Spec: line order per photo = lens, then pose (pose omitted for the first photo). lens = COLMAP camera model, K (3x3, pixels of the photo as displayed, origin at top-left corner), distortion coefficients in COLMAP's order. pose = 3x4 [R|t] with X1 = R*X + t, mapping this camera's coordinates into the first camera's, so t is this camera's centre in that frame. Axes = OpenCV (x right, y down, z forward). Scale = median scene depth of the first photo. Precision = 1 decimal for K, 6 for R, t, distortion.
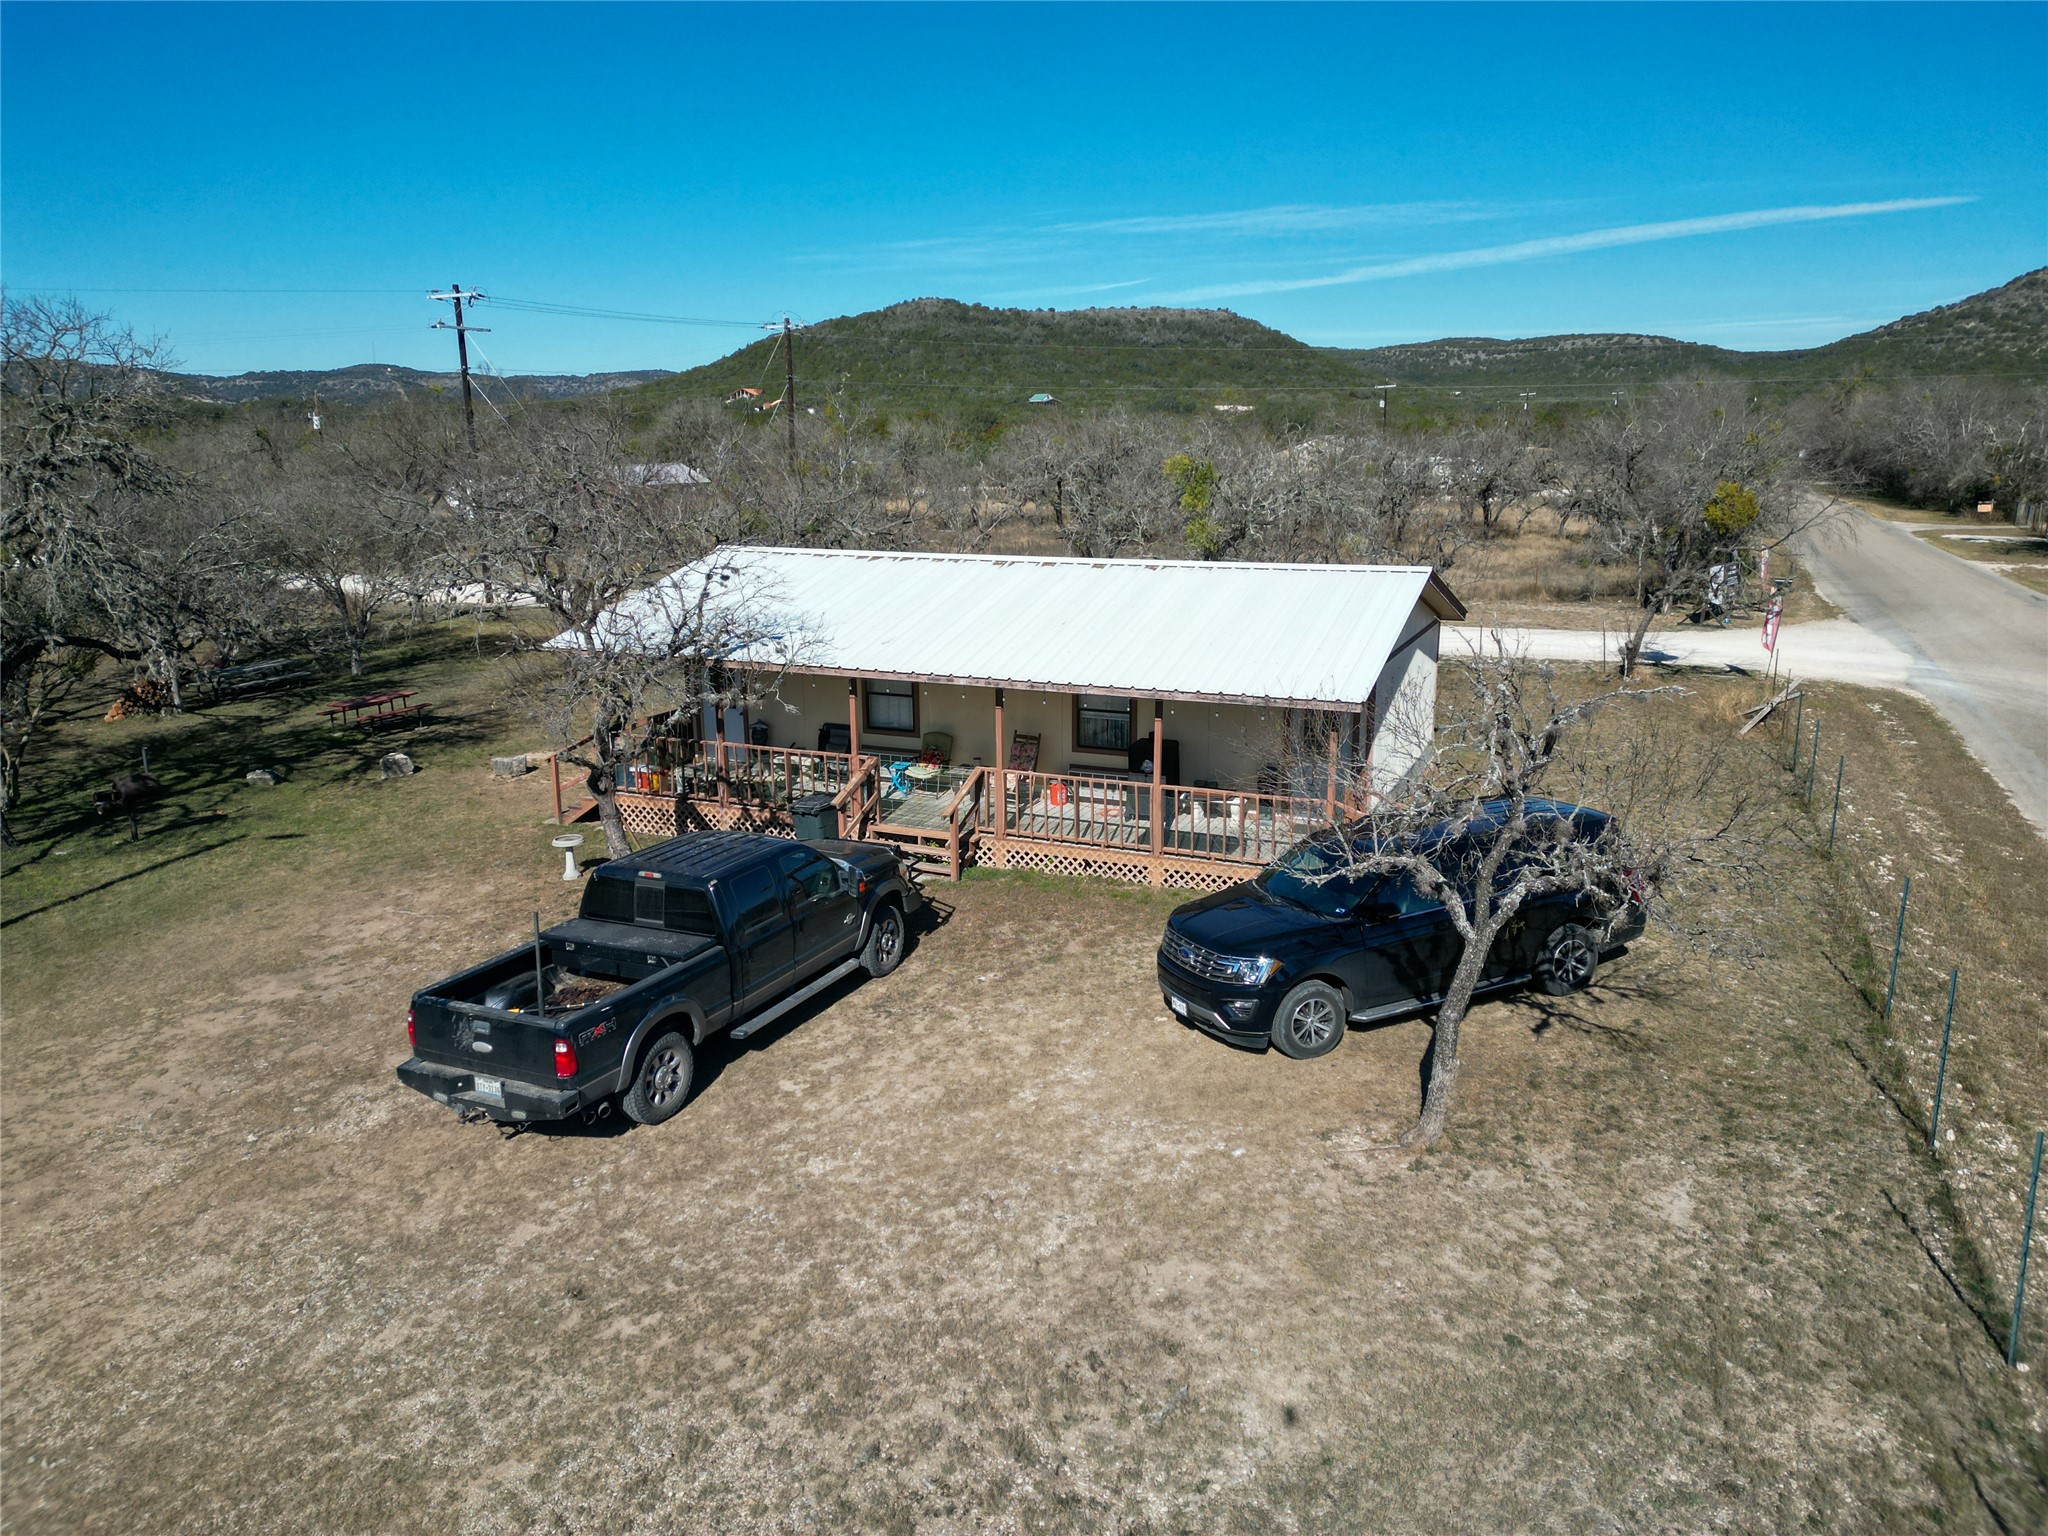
lens RADIAL K [[1426.2, 0, 1026.2], [0, 1426.2, 761.2], [0, 0, 1]] dist [0.068374, -0.063635]
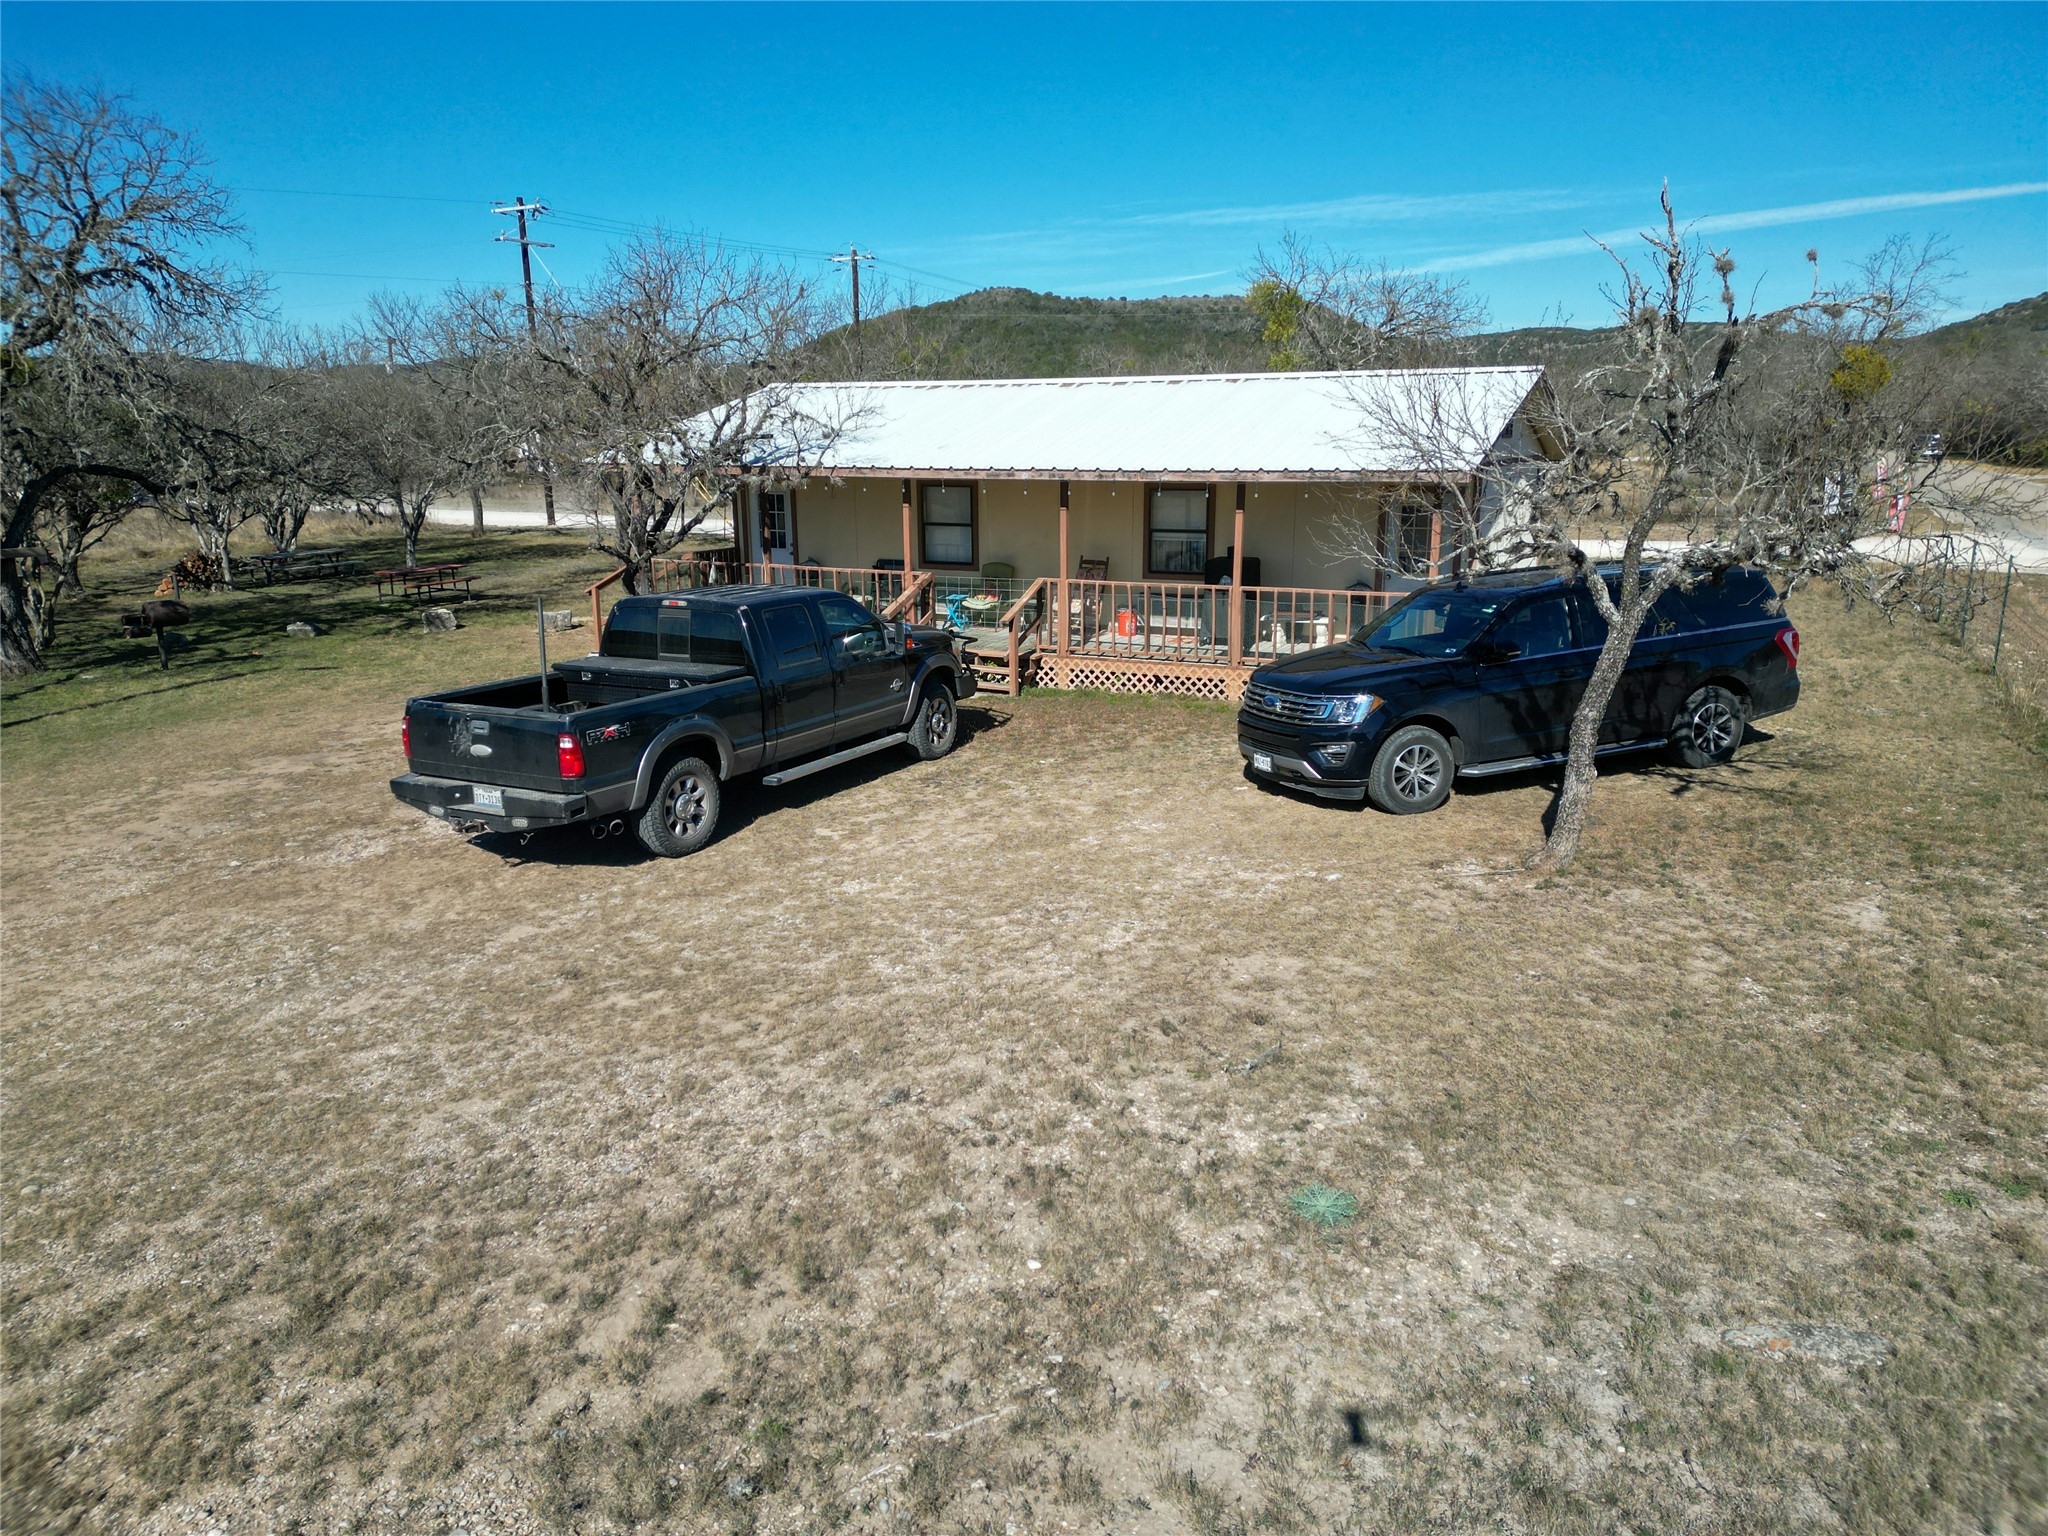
lens RADIAL K [[1426.2, 0, 1025.5], [0, 1426.2, 763.8], [0, 0, 1]] dist [0.068374, -0.063635]
pose [[0.998851, 0.012024, -0.046389, 0.001130], [-0.011720, 0.999908, 0.006812, 0.188280], [0.046466, -0.006260, 0.998900, 0.119905]]
